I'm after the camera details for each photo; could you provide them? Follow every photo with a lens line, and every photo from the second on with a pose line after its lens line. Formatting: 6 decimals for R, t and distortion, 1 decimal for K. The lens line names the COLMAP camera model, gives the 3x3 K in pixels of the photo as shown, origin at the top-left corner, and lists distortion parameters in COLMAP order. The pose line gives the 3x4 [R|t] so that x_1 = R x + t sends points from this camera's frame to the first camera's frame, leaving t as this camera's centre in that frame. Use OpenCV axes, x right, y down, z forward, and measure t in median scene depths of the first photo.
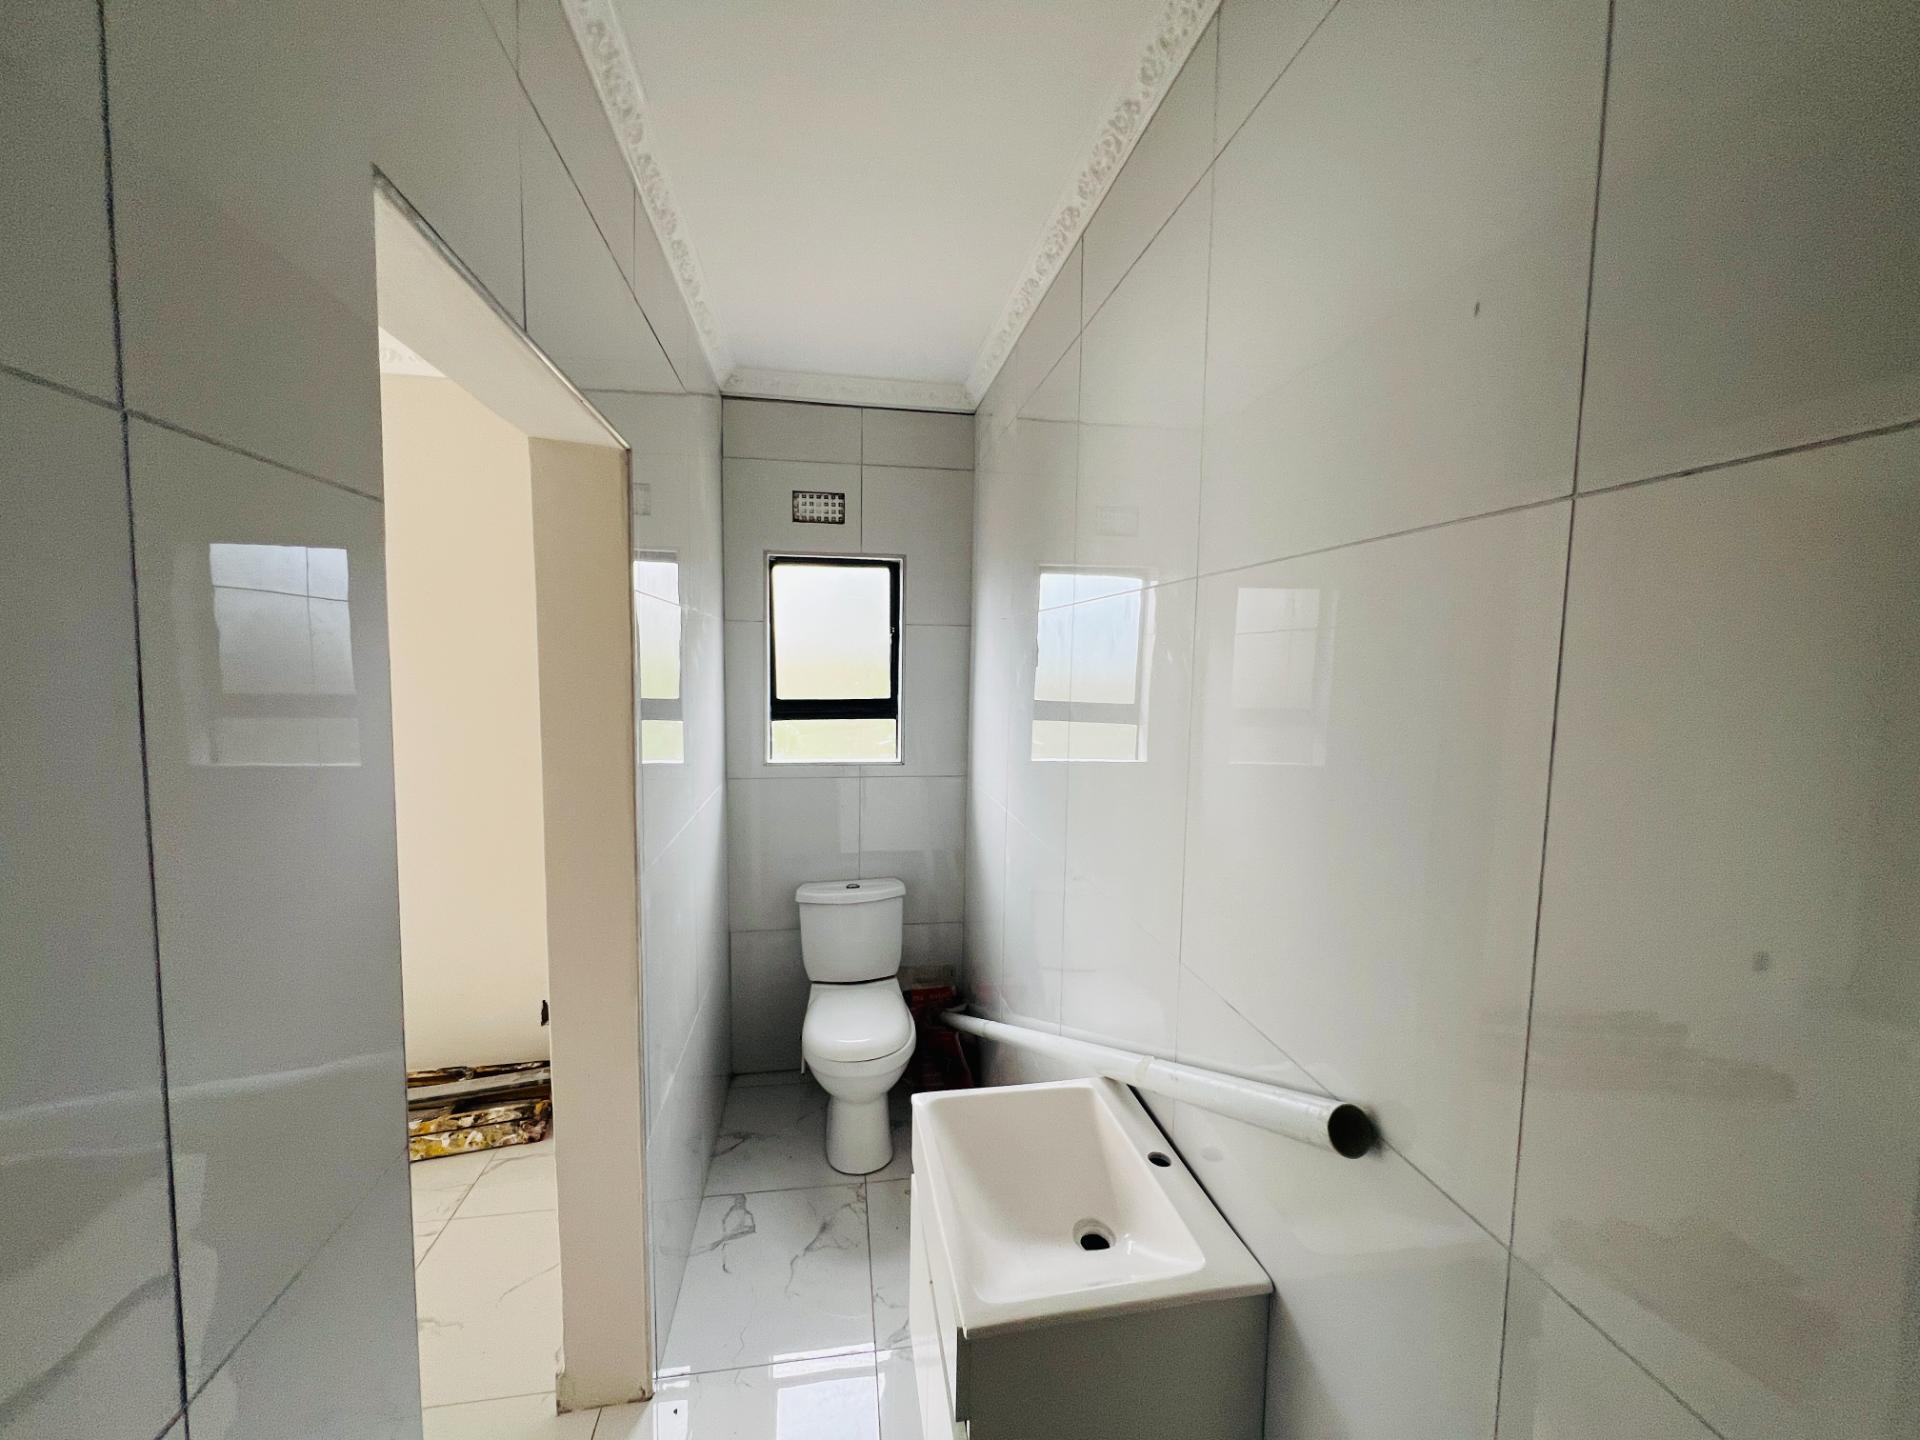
lens RADIAL K [[763.5, 0, 960.2], [0, 763.5, 718.7], [0, 0, 1]] dist [-0.002240, 0.000472]
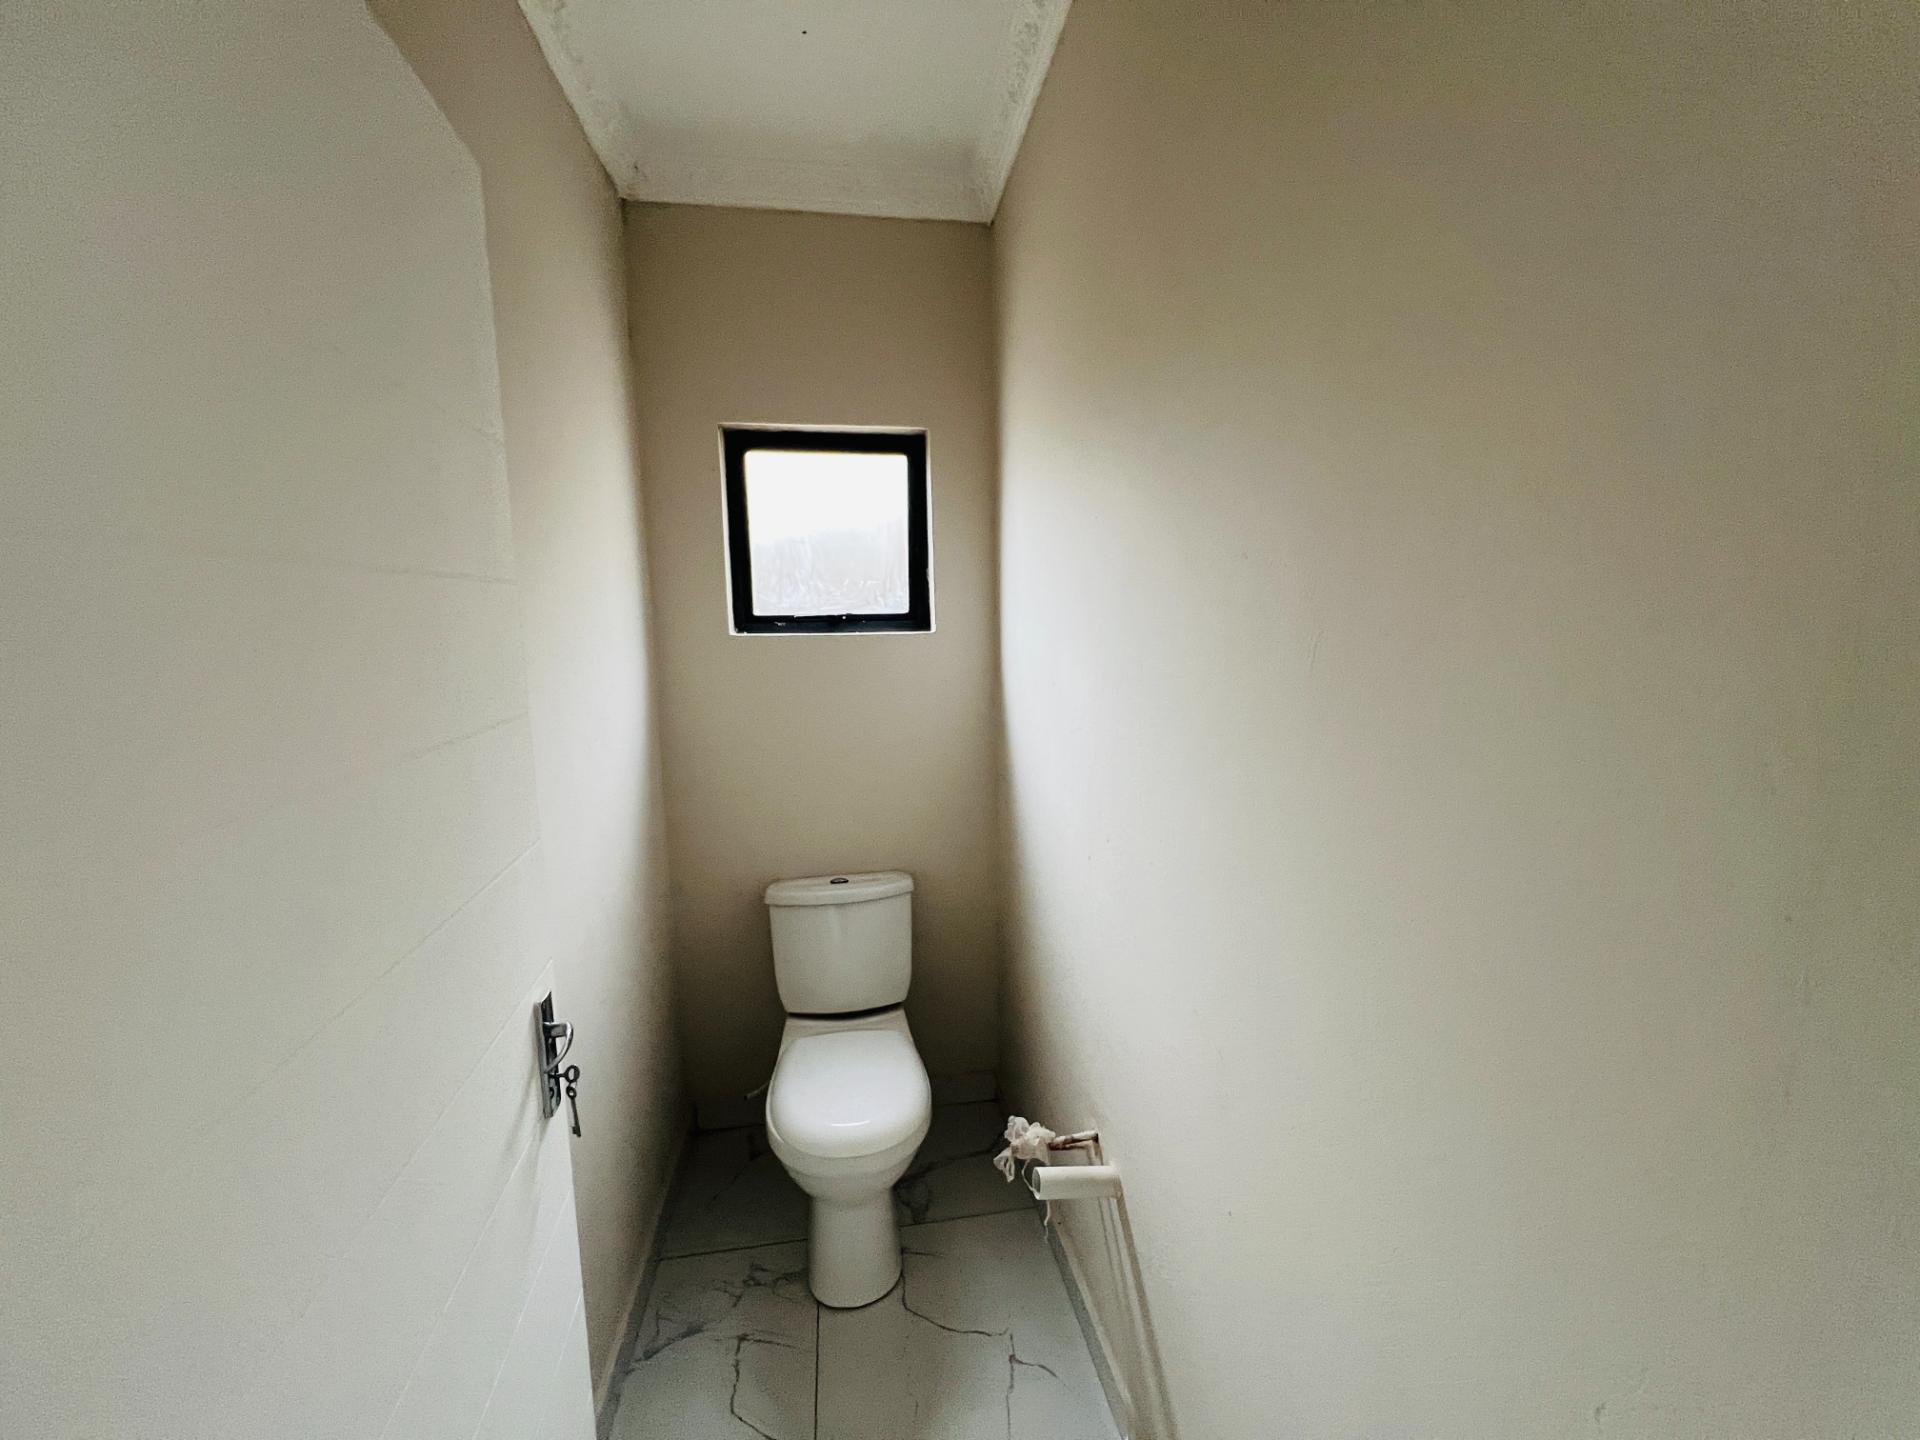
lens RADIAL K [[772.4, 0, 956.8], [0, 772.4, 719.7], [0, 0, 1]] dist [-0.000534, -0.000004]
pose [[0.998732, -0.026470, -0.042819, 0.002268], [0.031184, 0.993053, 0.113460, -0.006656], [0.039518, -0.114651, 0.992619, 0.311706]]
